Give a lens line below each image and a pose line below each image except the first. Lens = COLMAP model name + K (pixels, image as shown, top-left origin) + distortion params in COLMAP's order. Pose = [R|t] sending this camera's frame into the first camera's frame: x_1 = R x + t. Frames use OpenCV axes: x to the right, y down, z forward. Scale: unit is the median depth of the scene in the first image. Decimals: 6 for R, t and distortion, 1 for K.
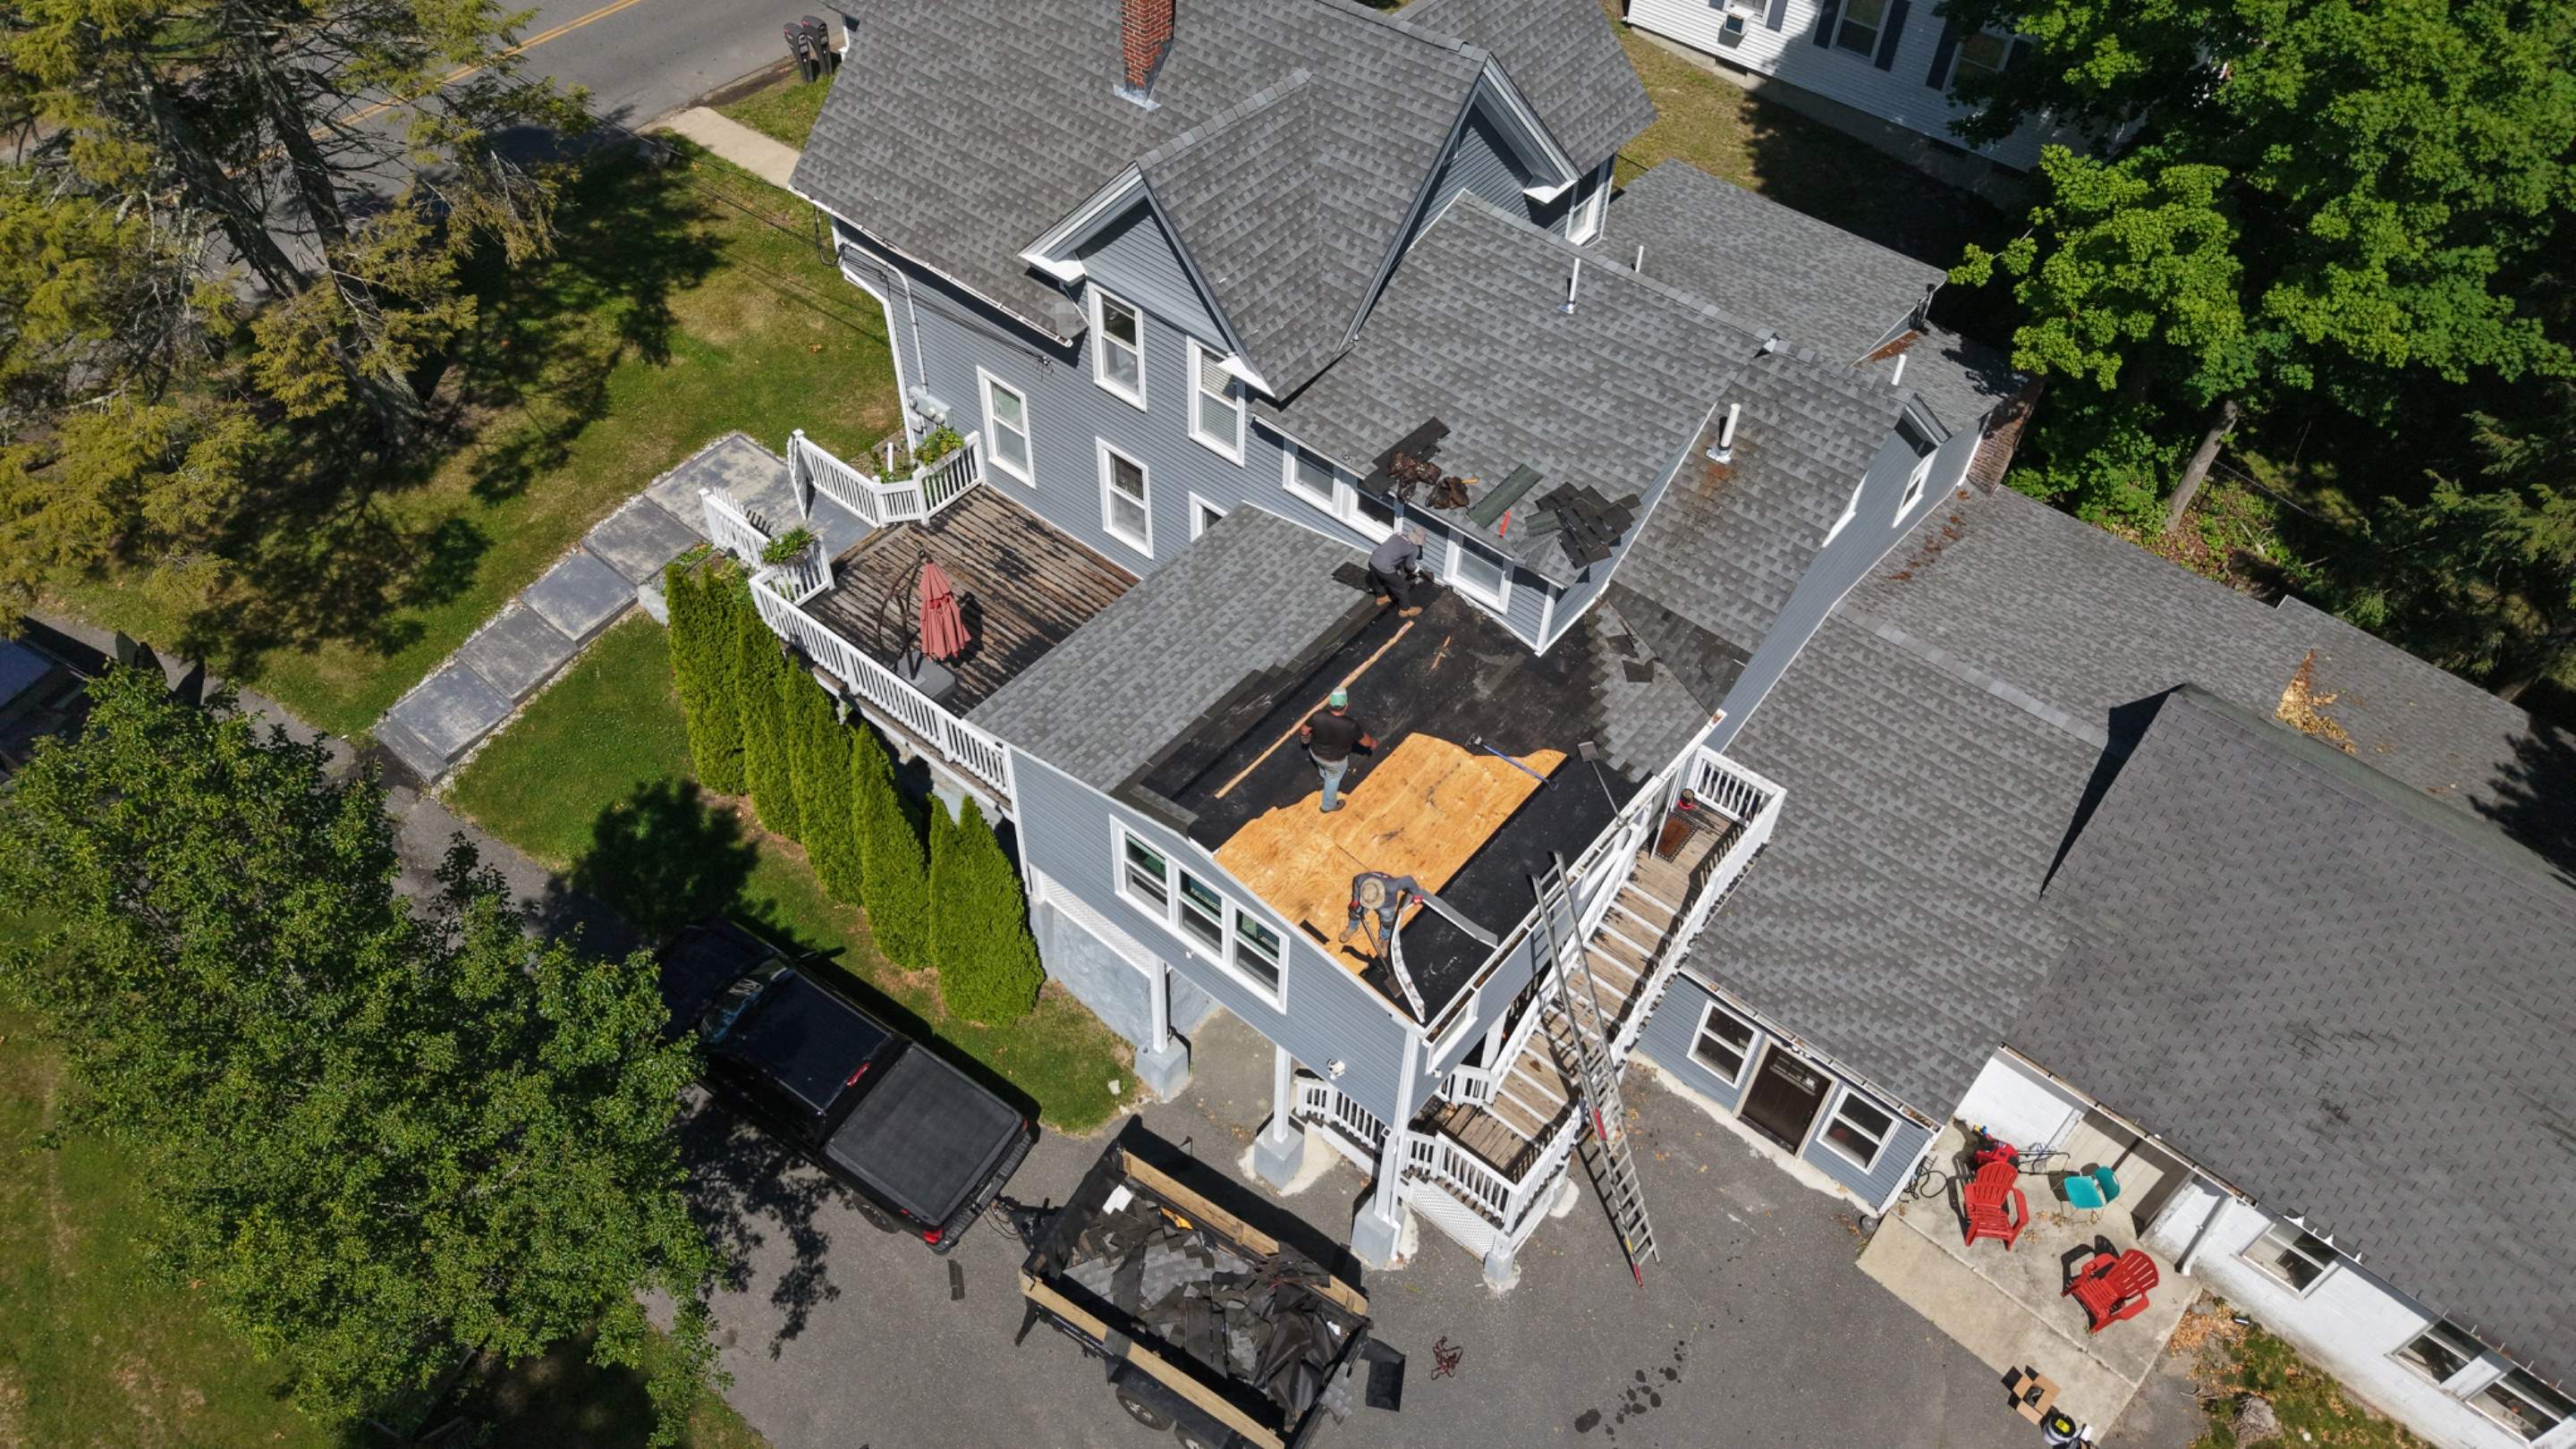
lens RADIAL K [[1725.7, 0, 1283.1], [0, 1725.7, 724.8], [0, 0, 1]] dist [0.023727, -0.033293]
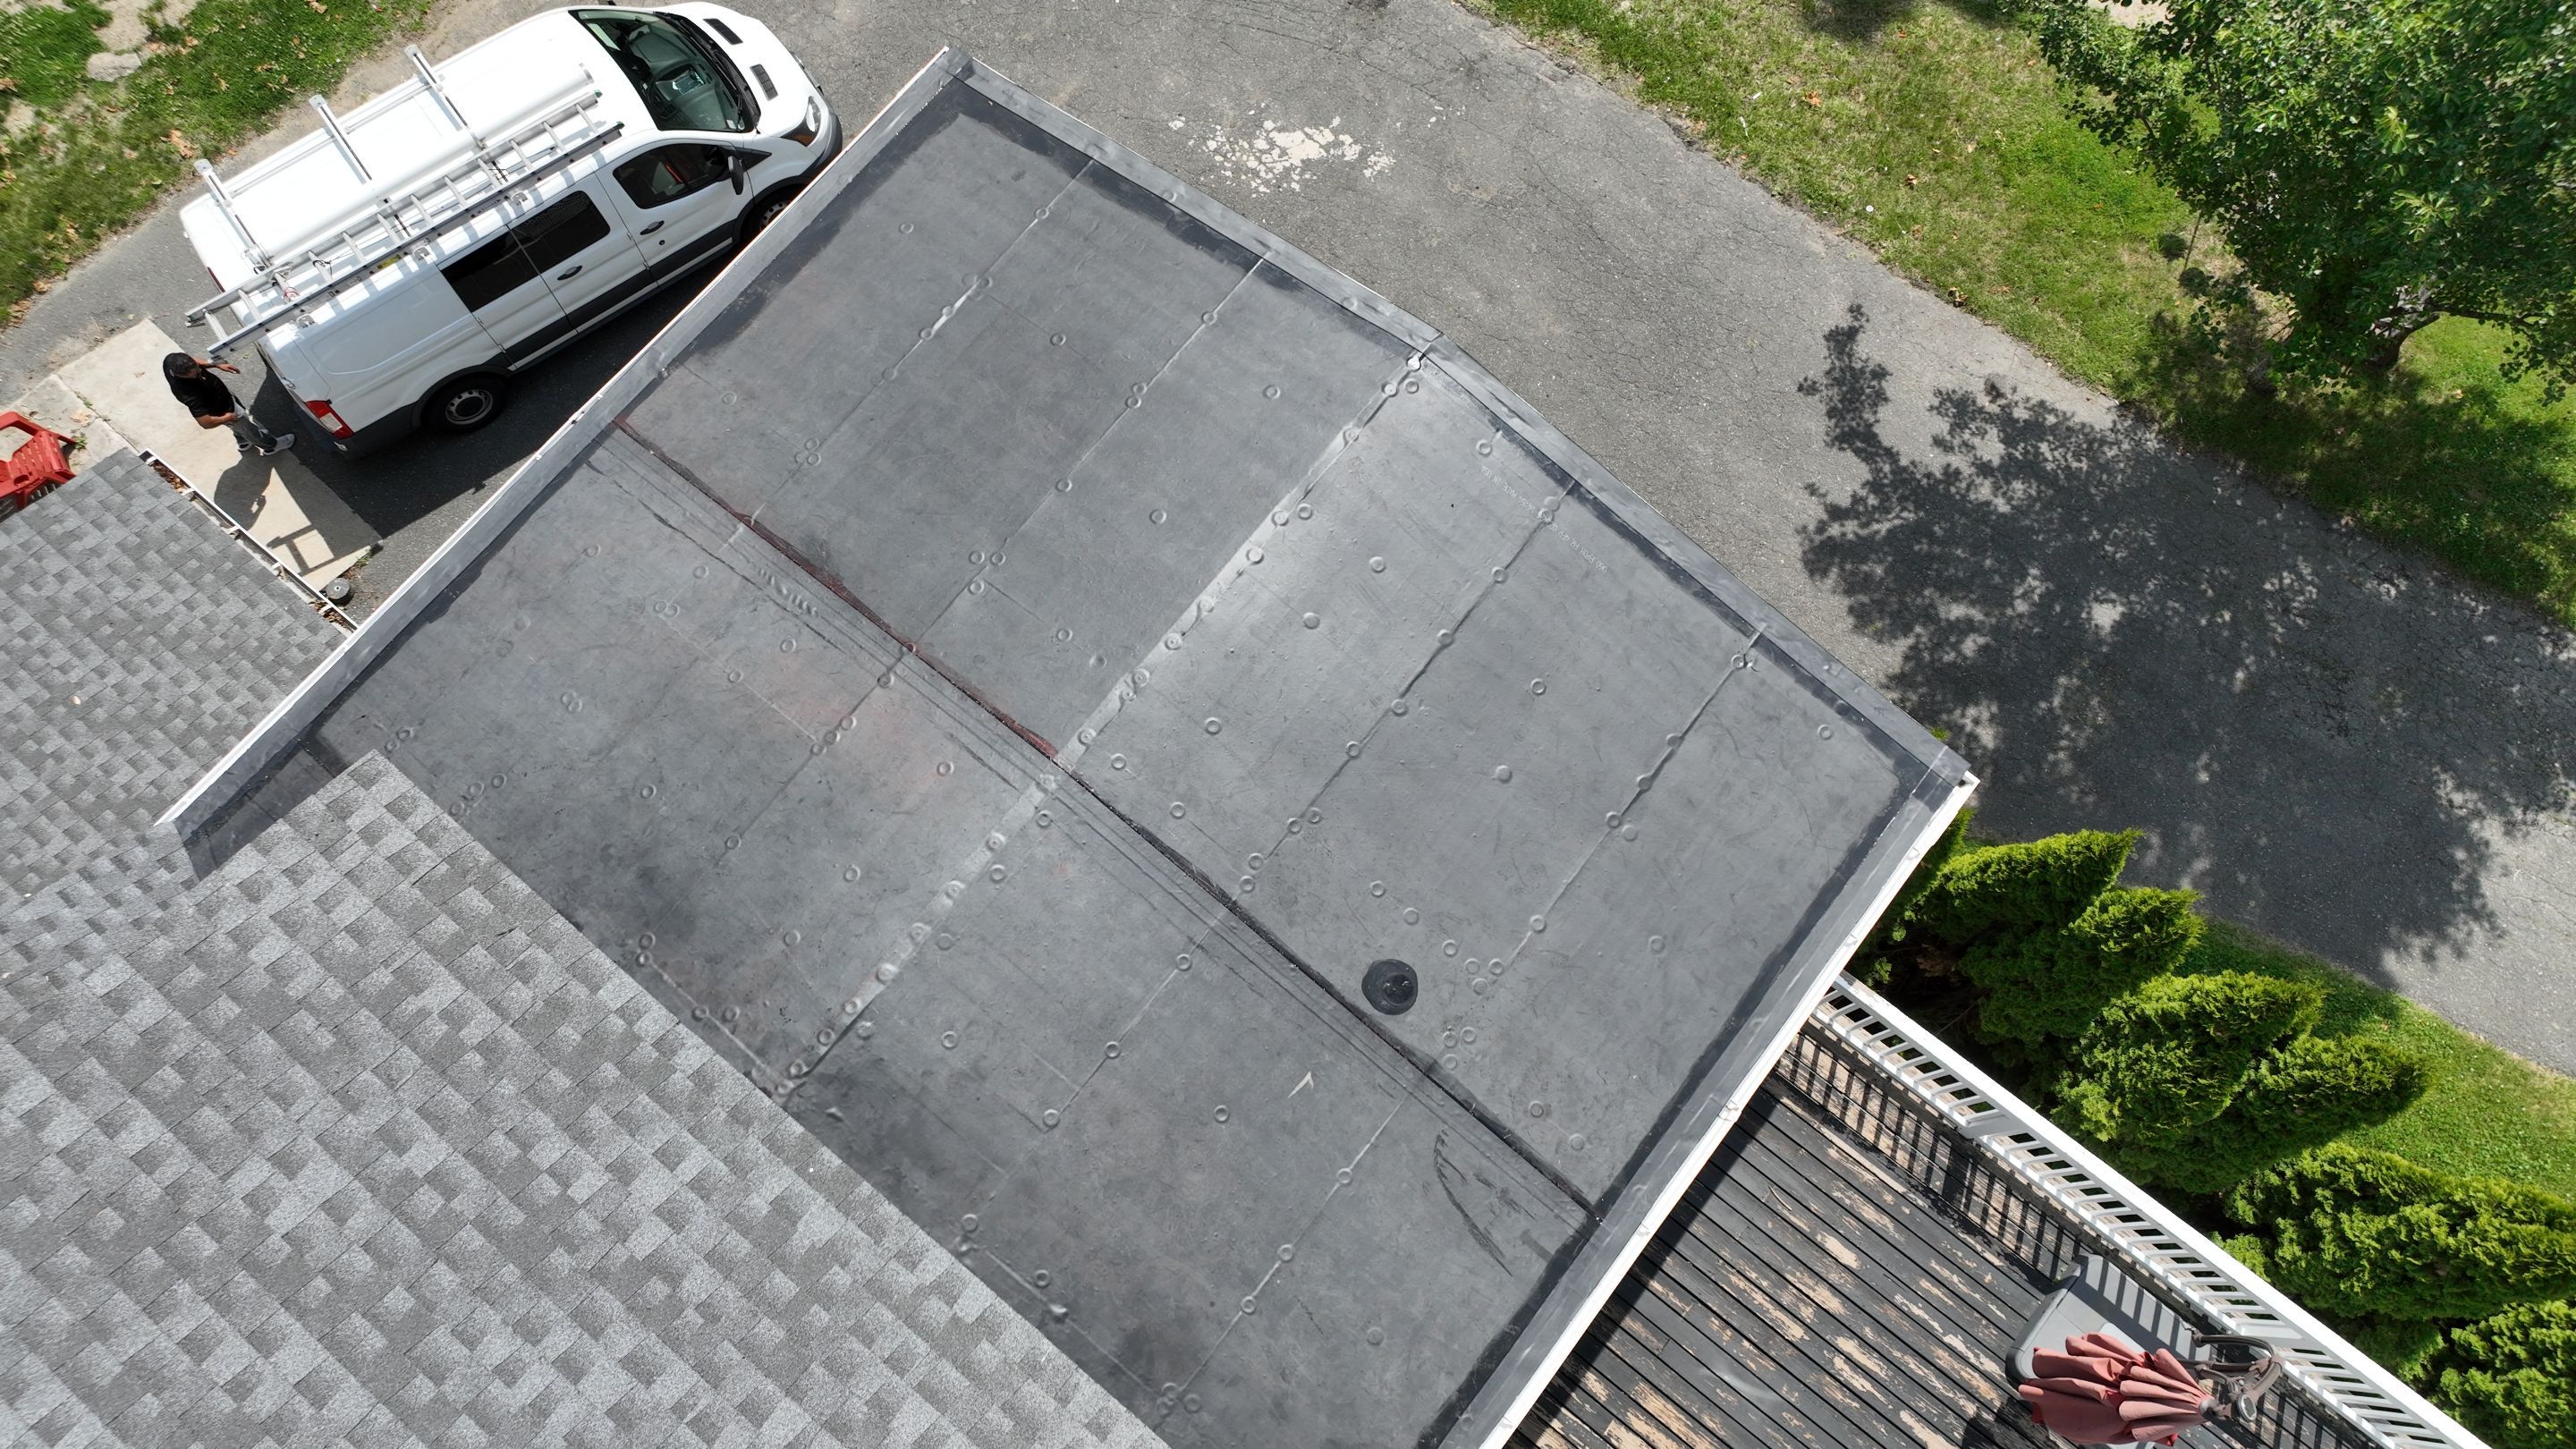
lens RADIAL K [[1815.8, 0, 1293.7], [0, 1815.8, 718.9], [0, 0, 1]] dist [-0.015491, 0.031031]
pose [[-0.999694, 0.011905, -0.021662, -0.009311], [-0.024688, -0.524309, 0.851170, -0.339134], [-0.001224, 0.851445, 0.524443, 0.692665]]
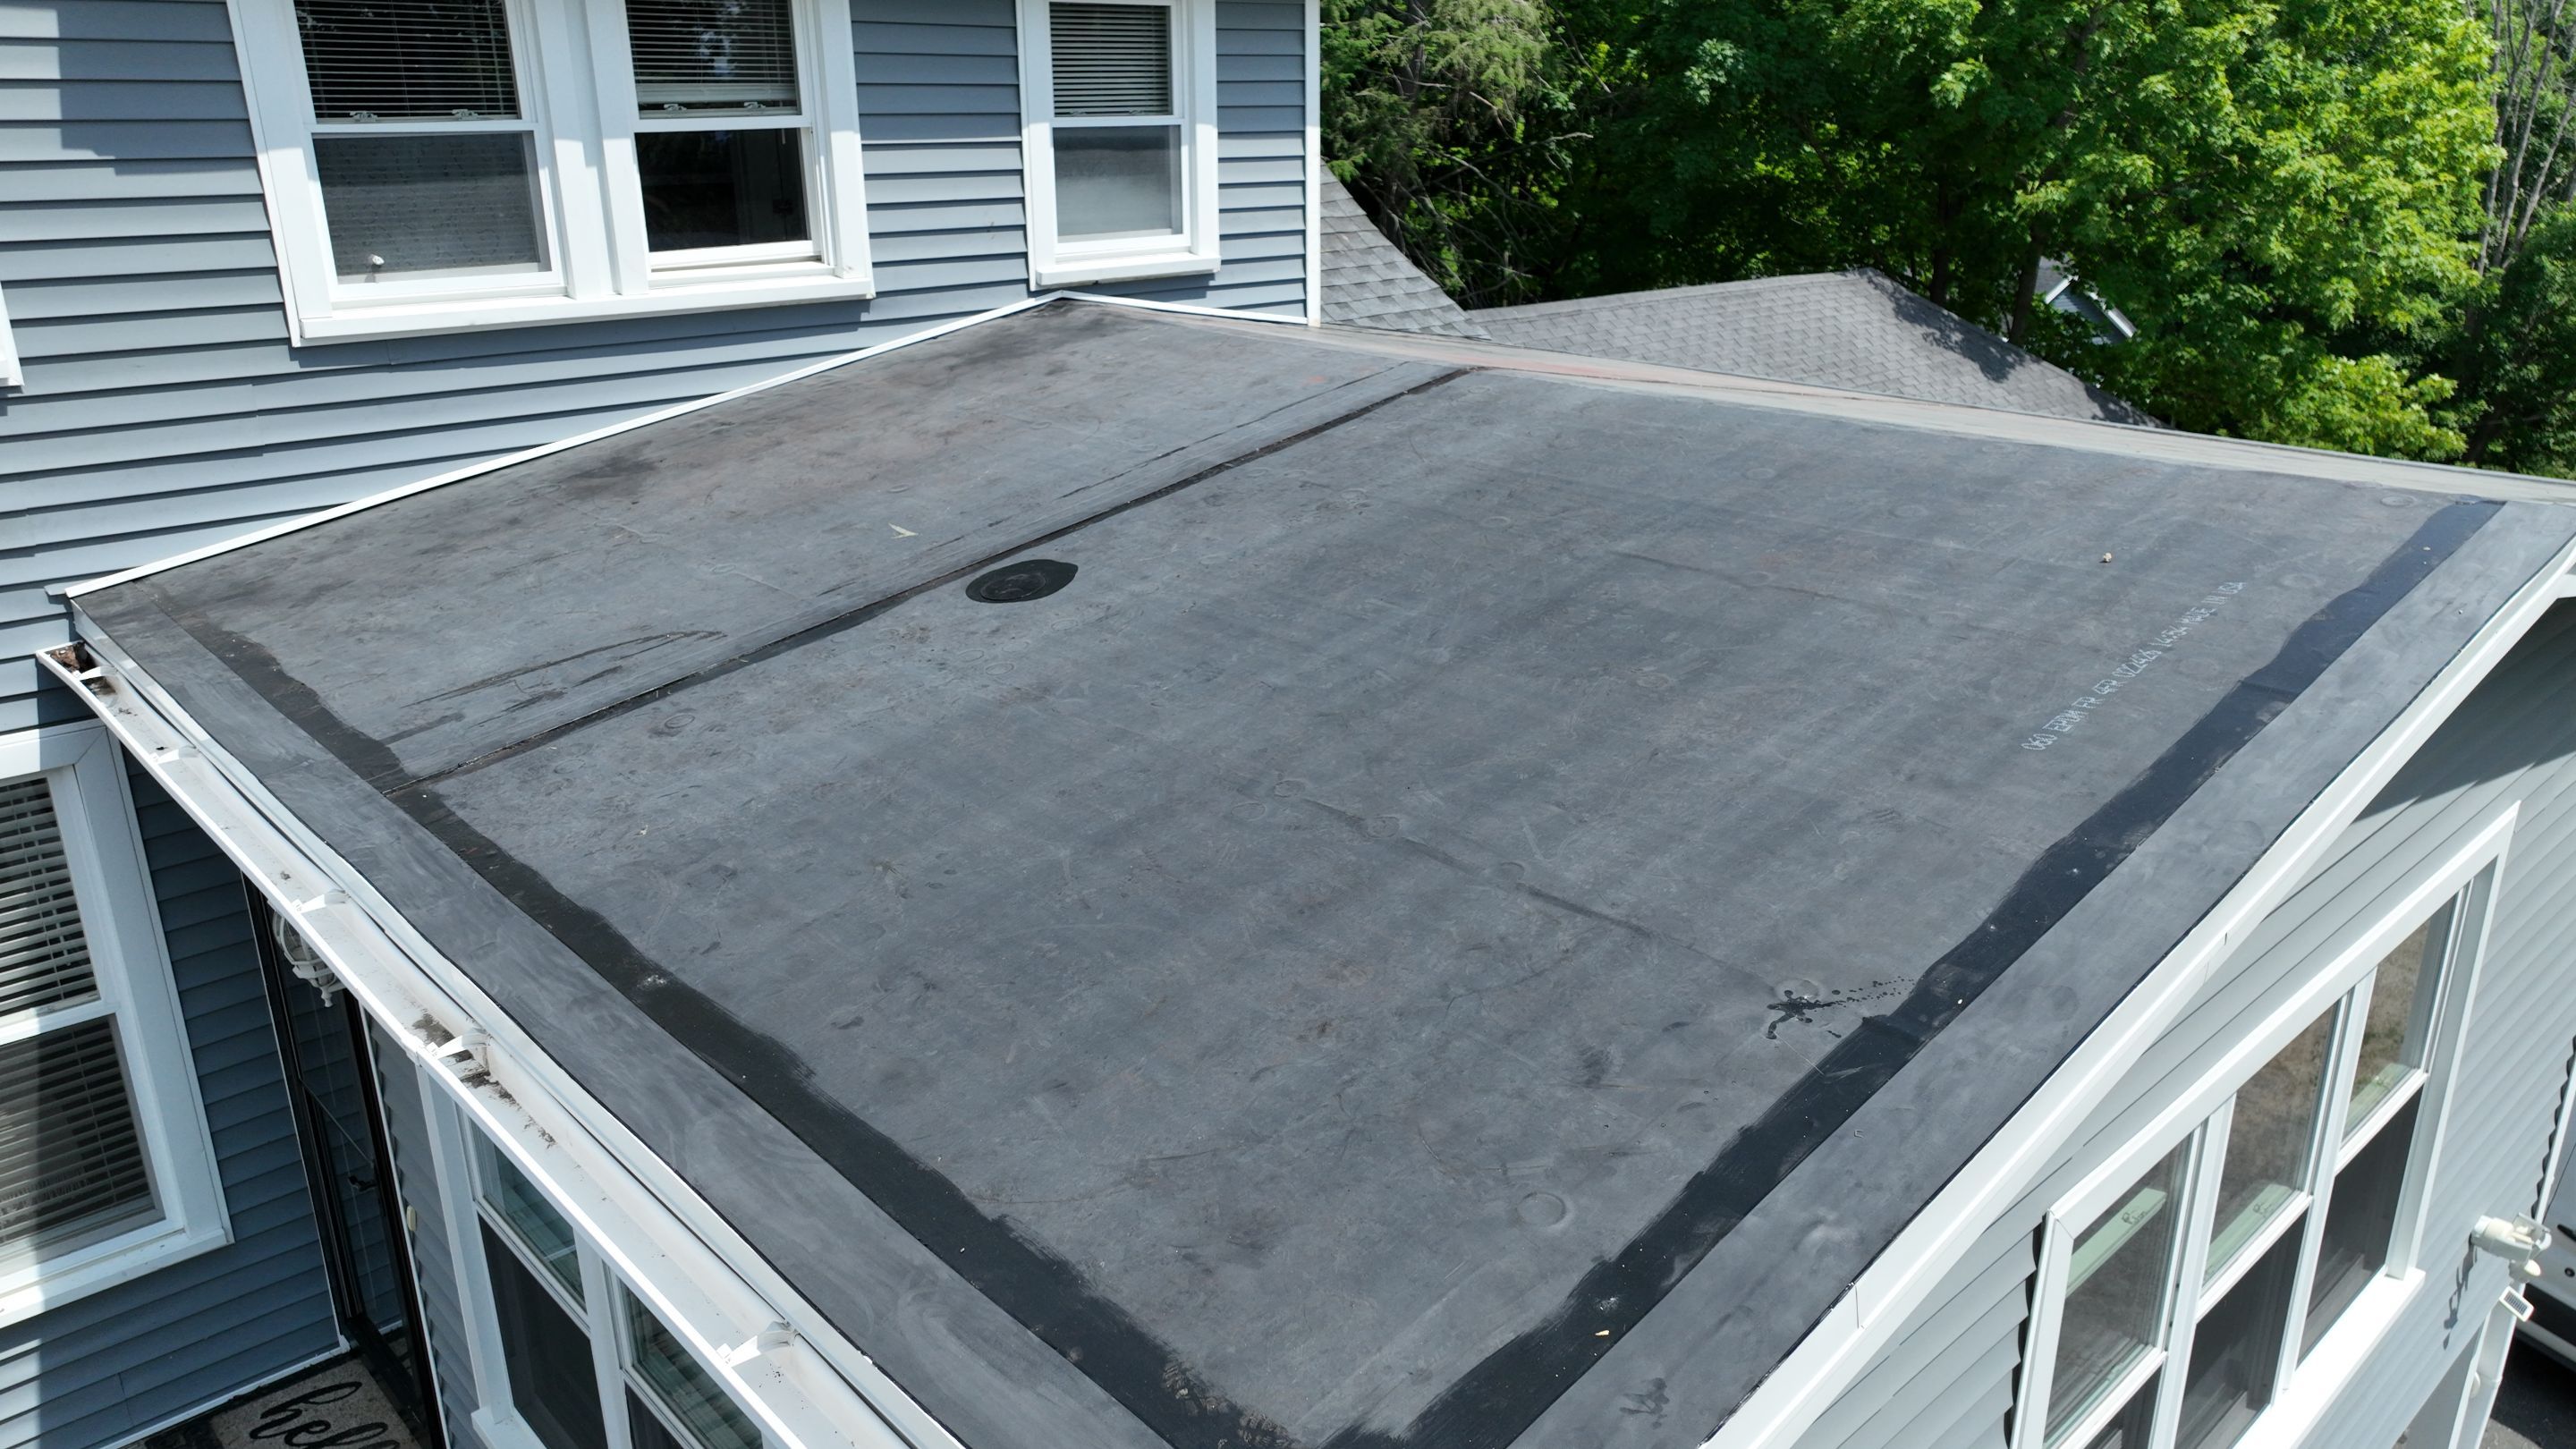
lens RADIAL K [[1815.8, 0, 1290.4], [0, 1815.8, 727.5], [0, 0, 1]] dist [-0.015491, 0.031031]
pose [[0.131476, -0.352072, 0.926693, -0.218171], [0.743088, 0.653748, 0.142948, -0.042951], [-0.656151, 0.669820, 0.347573, 0.863214]]
